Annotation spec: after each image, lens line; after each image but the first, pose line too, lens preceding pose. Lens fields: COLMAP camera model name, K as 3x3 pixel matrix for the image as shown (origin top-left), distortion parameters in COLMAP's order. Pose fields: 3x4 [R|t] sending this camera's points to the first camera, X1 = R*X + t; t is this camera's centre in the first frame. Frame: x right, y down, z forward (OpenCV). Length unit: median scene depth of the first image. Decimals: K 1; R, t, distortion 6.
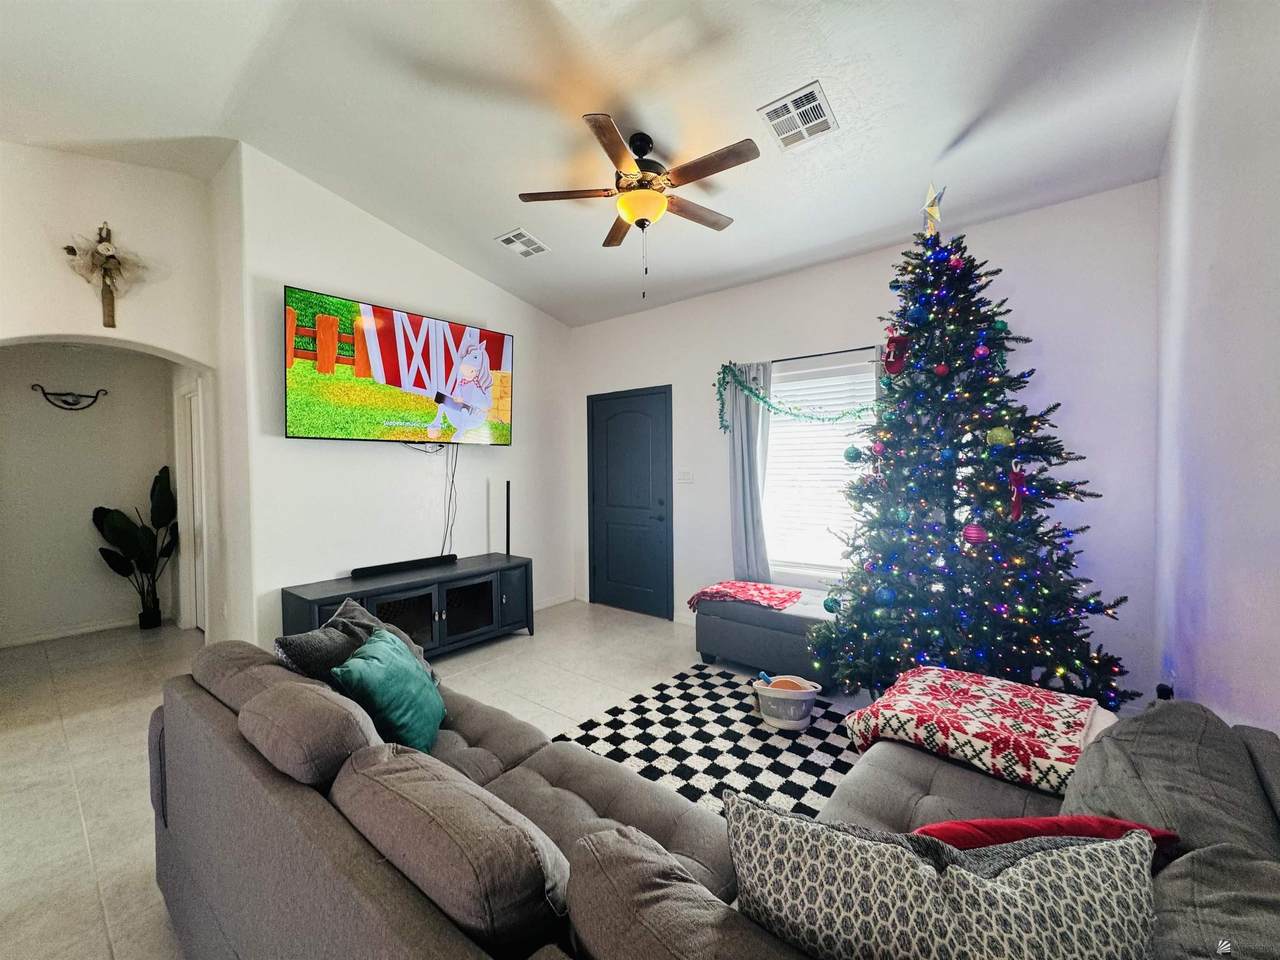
lens RADIAL K [[509.9, 0, 640.0], [0, 509.9, 480.0], [0, 0, 1]] dist [-0.000117, 0.000187]
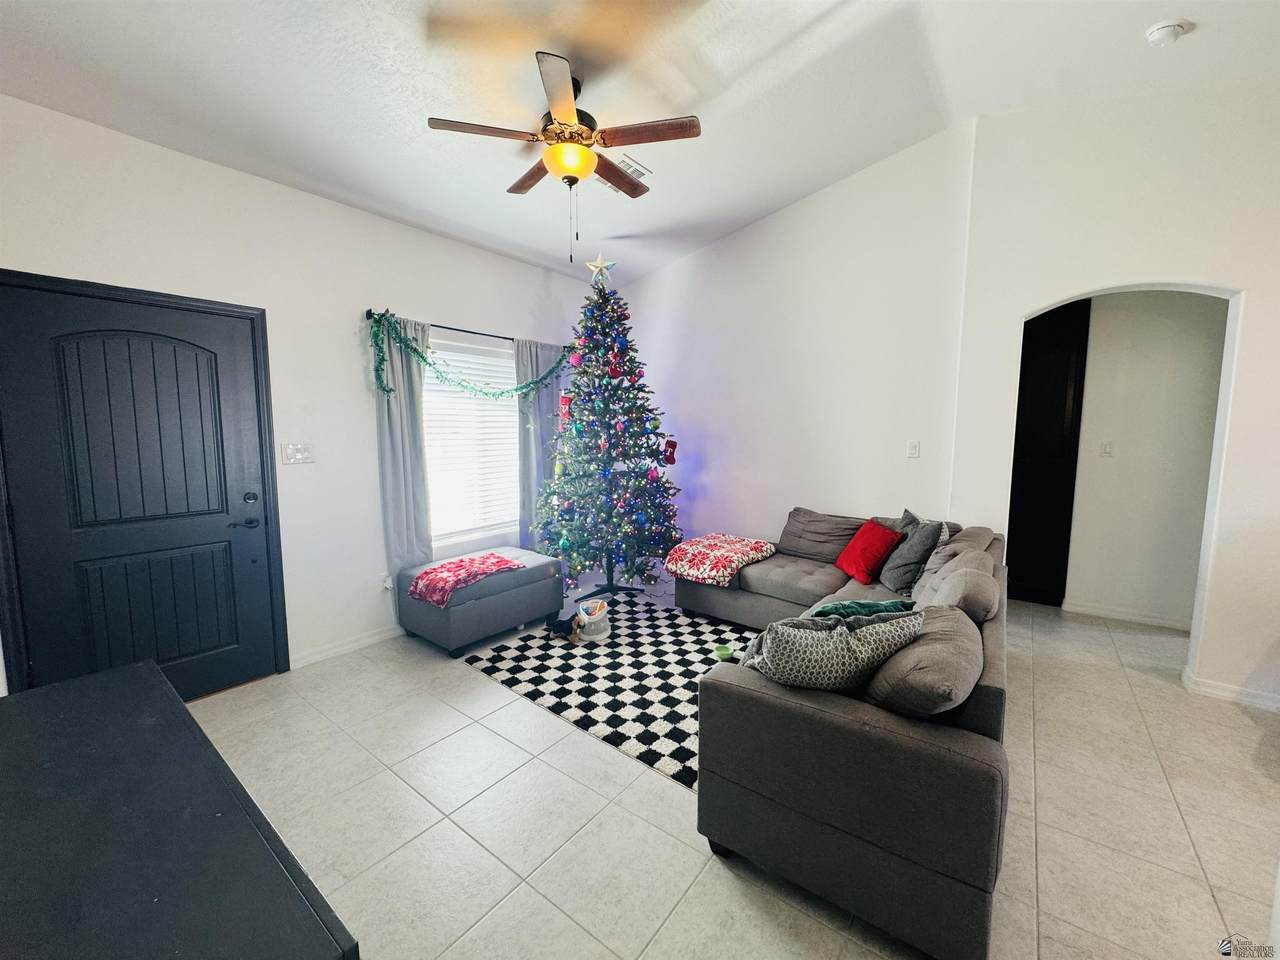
lens RADIAL K [[509.9, 0, 640.0], [0, 509.9, 480.0], [0, 0, 1]] dist [-0.000117, 0.000187]
pose [[-0.024527, -0.092445, 0.995416, -0.801356], [0.025636, 0.995330, 0.093069, -0.031810], [-0.999370, 0.027801, -0.022043, 0.741179]]
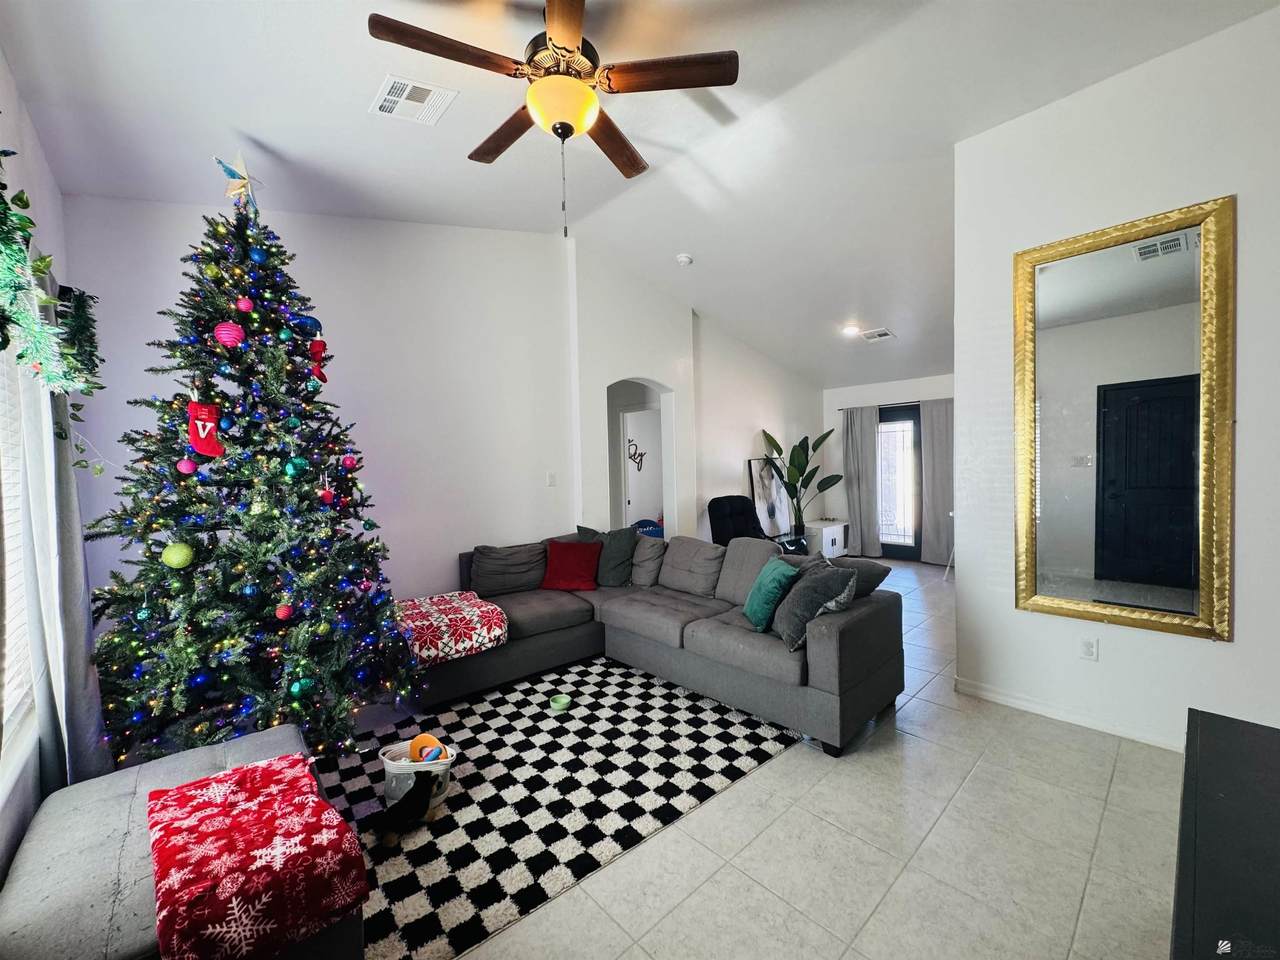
lens RADIAL K [[509.9, 0, 640.0], [0, 509.9, 480.0], [0, 0, 1]] dist [-0.000117, 0.000187]
pose [[-0.987999, 0.030835, 0.151348, -0.155971], [0.040205, 0.997434, 0.059244, -0.045775], [-0.149133, 0.064618, -0.986704, 1.399539]]
